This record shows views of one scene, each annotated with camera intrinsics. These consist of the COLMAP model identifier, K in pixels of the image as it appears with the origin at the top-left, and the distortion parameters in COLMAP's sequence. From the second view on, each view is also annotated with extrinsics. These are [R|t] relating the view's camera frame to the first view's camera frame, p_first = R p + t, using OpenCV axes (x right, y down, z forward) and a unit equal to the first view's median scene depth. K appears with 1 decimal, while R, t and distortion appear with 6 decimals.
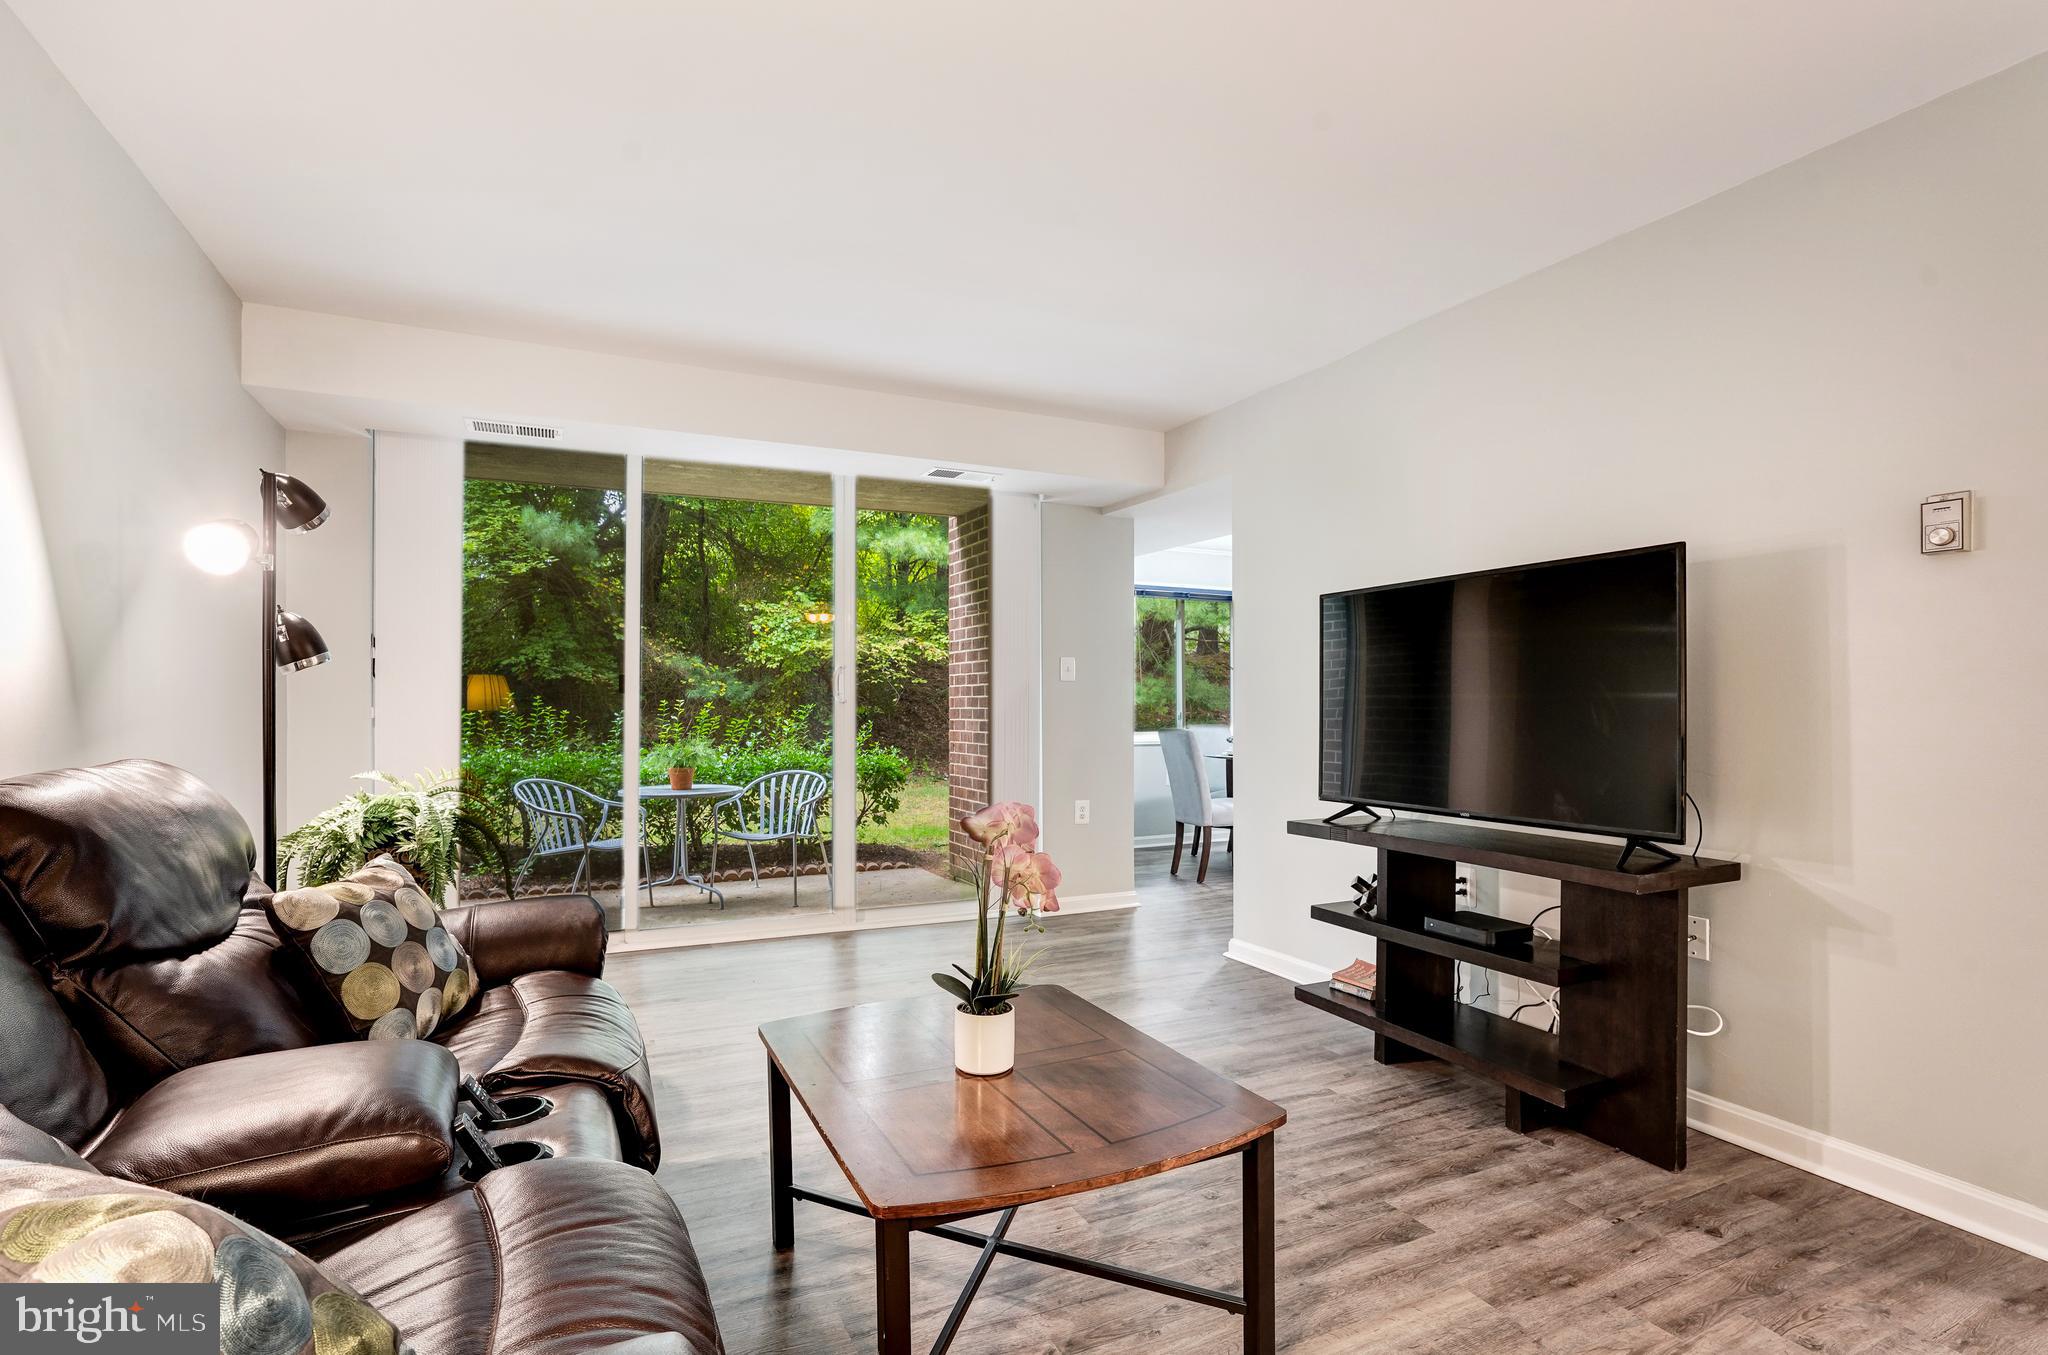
lens RADIAL K [[972.8, 0, 1013.4], [0, 972.8, 698.6], [0, 0, 1]] dist [-0.054004, 0.036406]
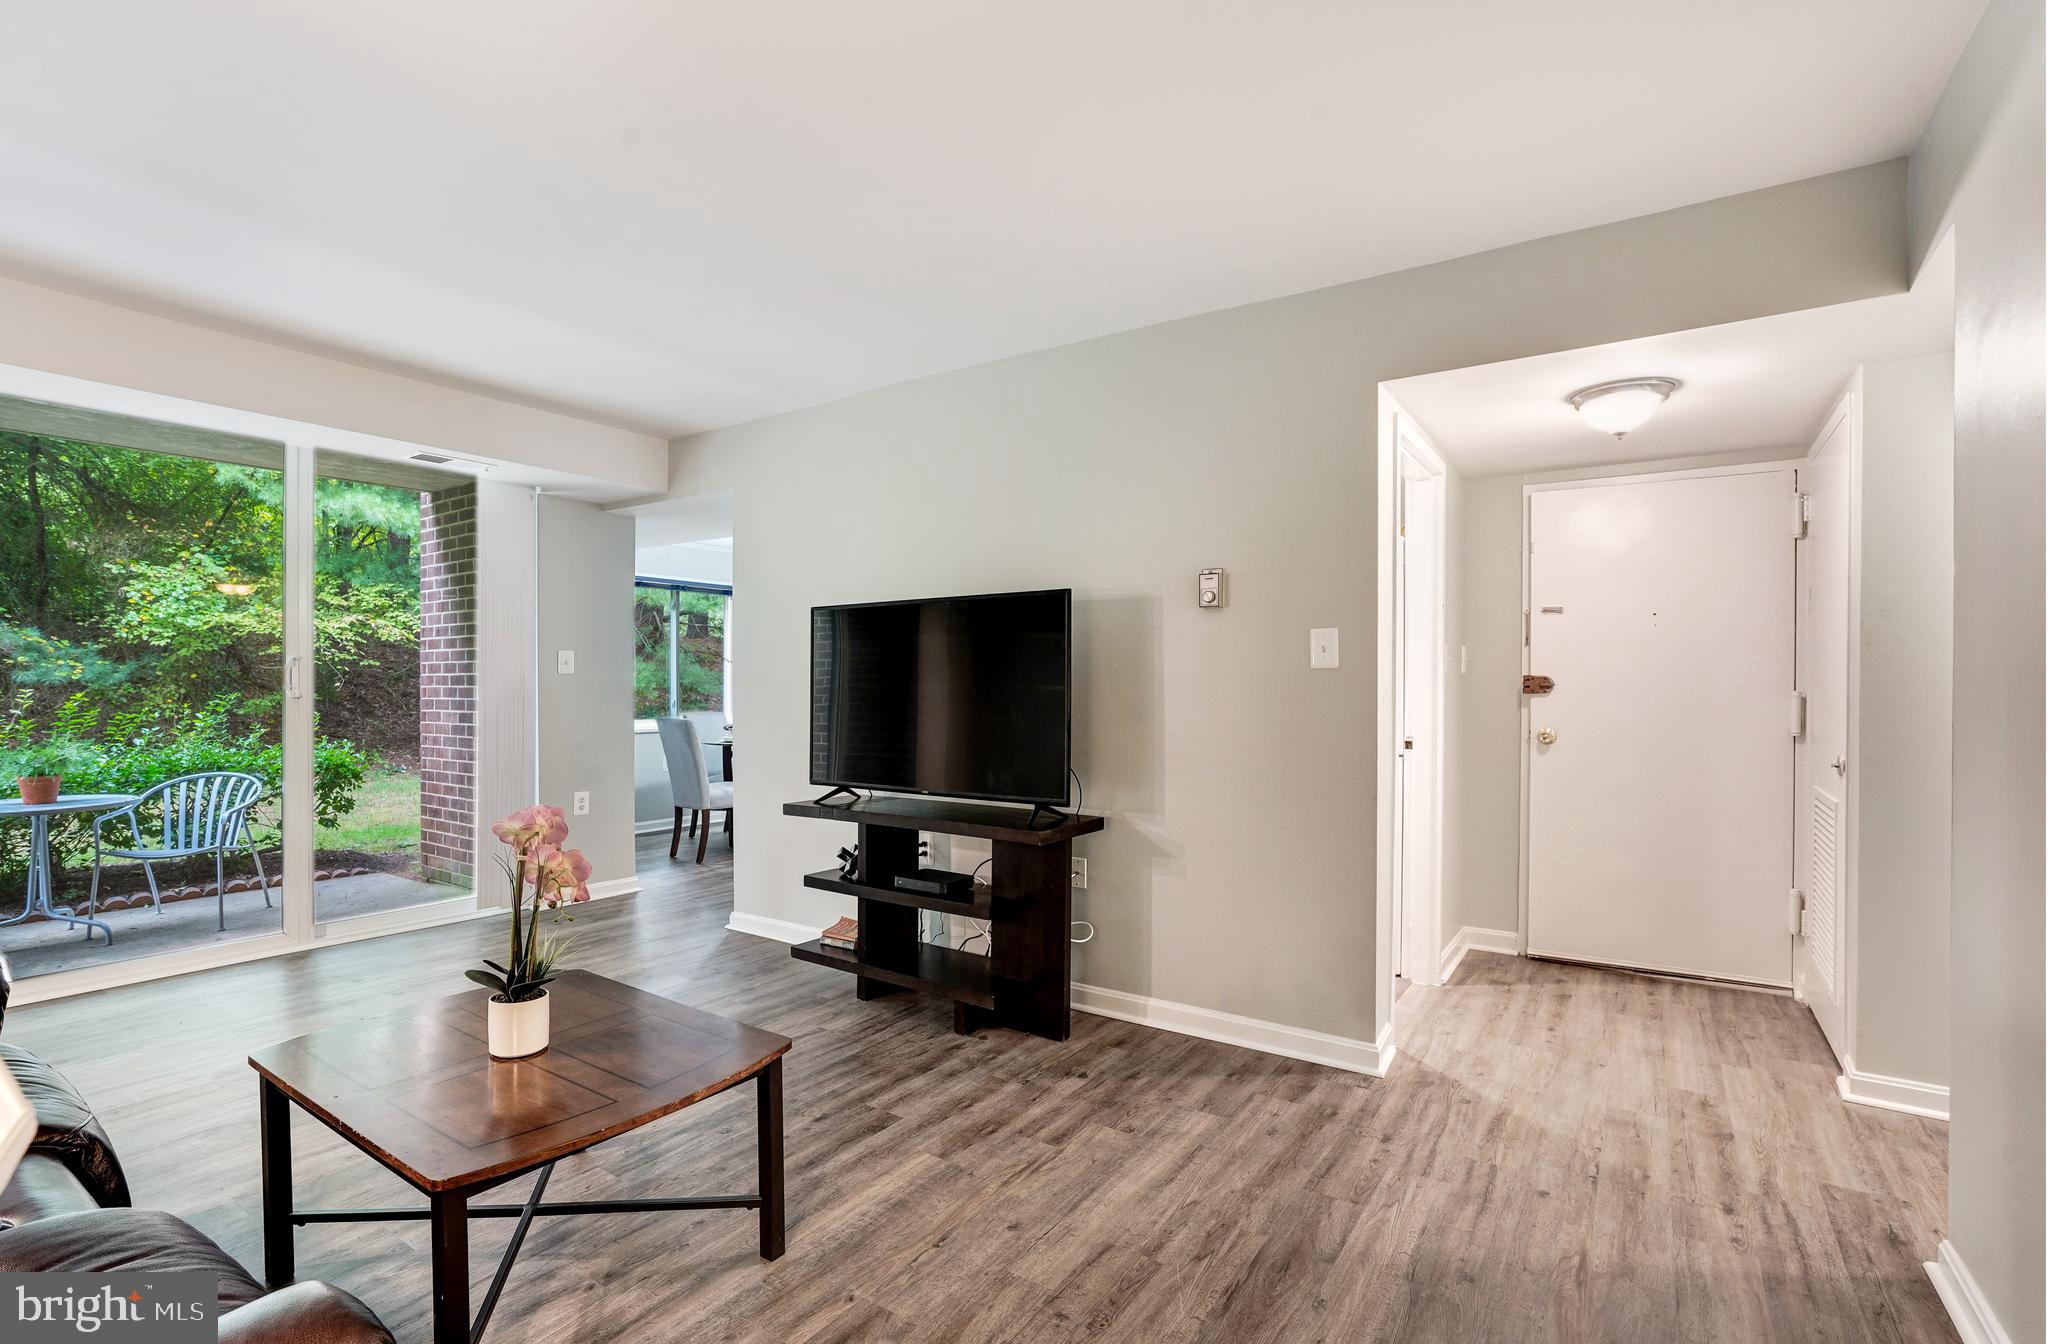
lens RADIAL K [[936.2, 0, 1007.8], [0, 936.2, 693.1], [0, 0, 1]] dist [-0.044762, 0.016498]
pose [[0.868356, -0.001834, 0.495938, -0.036444], [-0.005332, 0.999901, 0.013033, -0.021837], [-0.495913, -0.013962, 0.868260, -0.097099]]
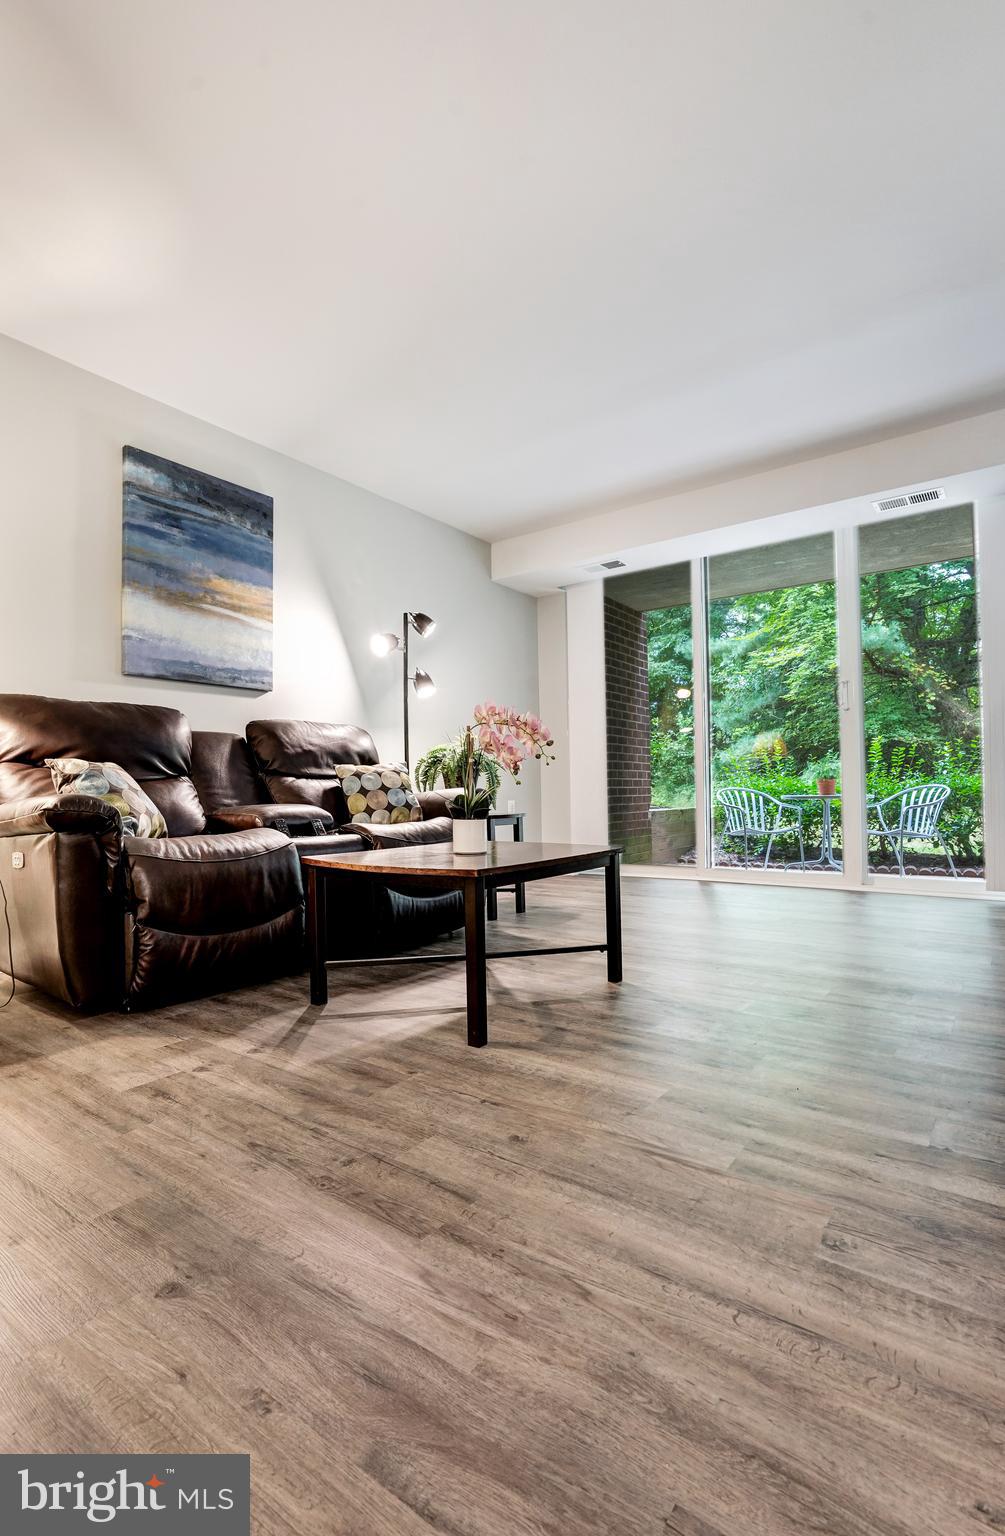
lens RADIAL K [[723.3, 0, 513.7], [0, 723.3, 785.8], [0, 0, 1]] dist [-0.043278, 0.000414]
pose [[0.471999, -0.012545, -0.881510, 0.653464], [0.017982, 0.999828, -0.004600, 0.148137], [0.881415, -0.013680, 0.472144, 0.250914]]
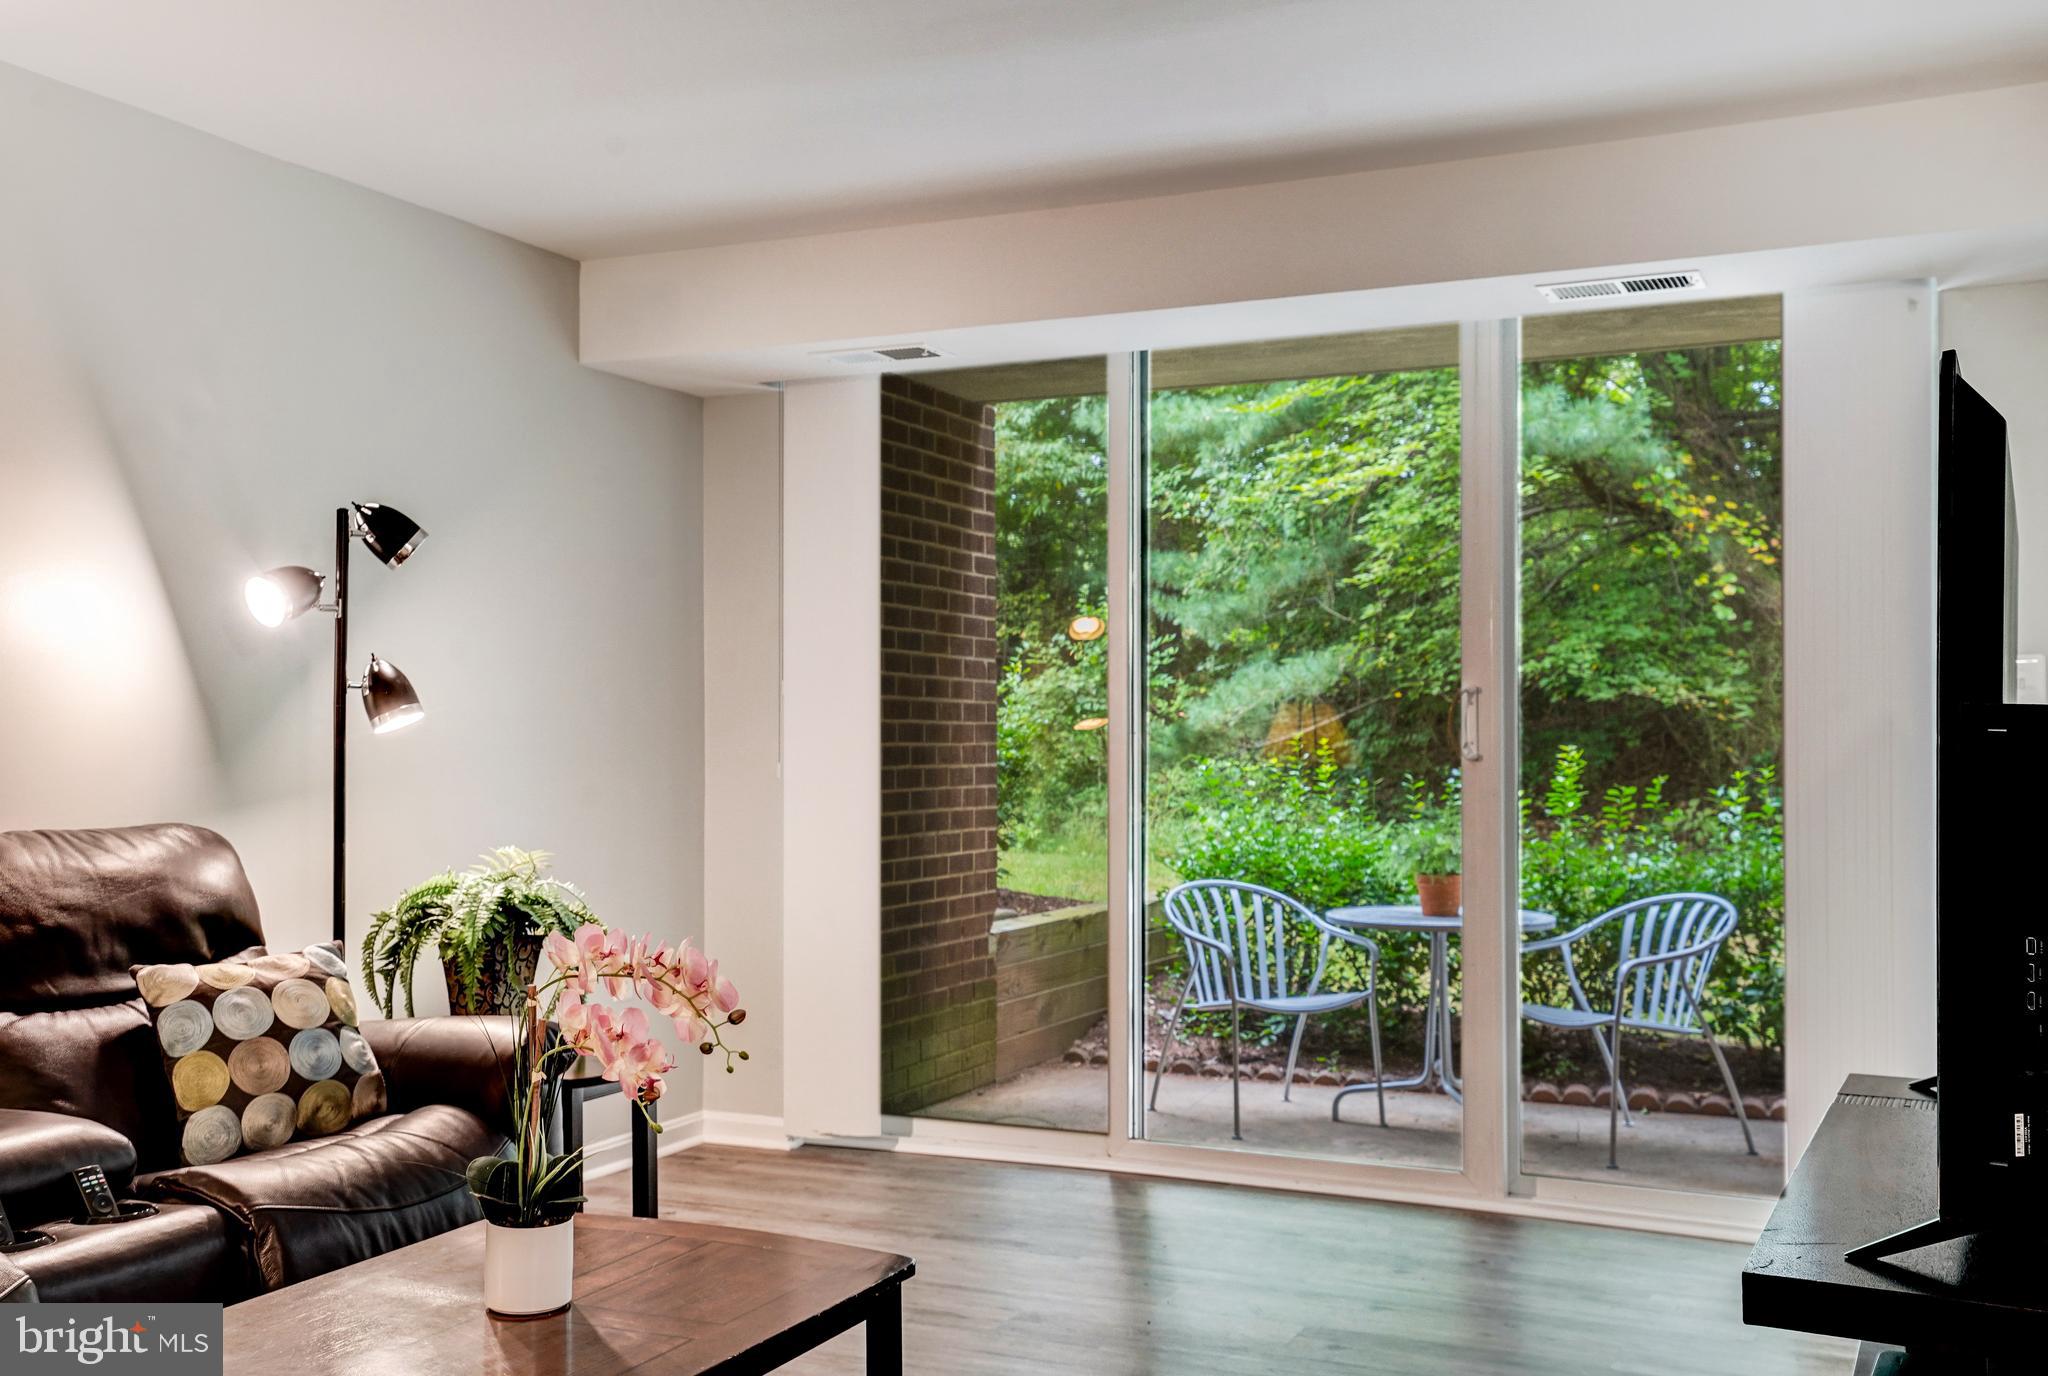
lens RADIAL K [[2039.1, 0, 1015.6], [0, 2039.1, 702.3], [0, 0, 1]] dist [0.075522, 0.012932]
pose [[0.631955, -0.010857, -0.774929, 0.756981], [0.001998, 0.999921, -0.012380, -0.020329], [0.775003, 0.006276, 0.631927, 0.182567]]
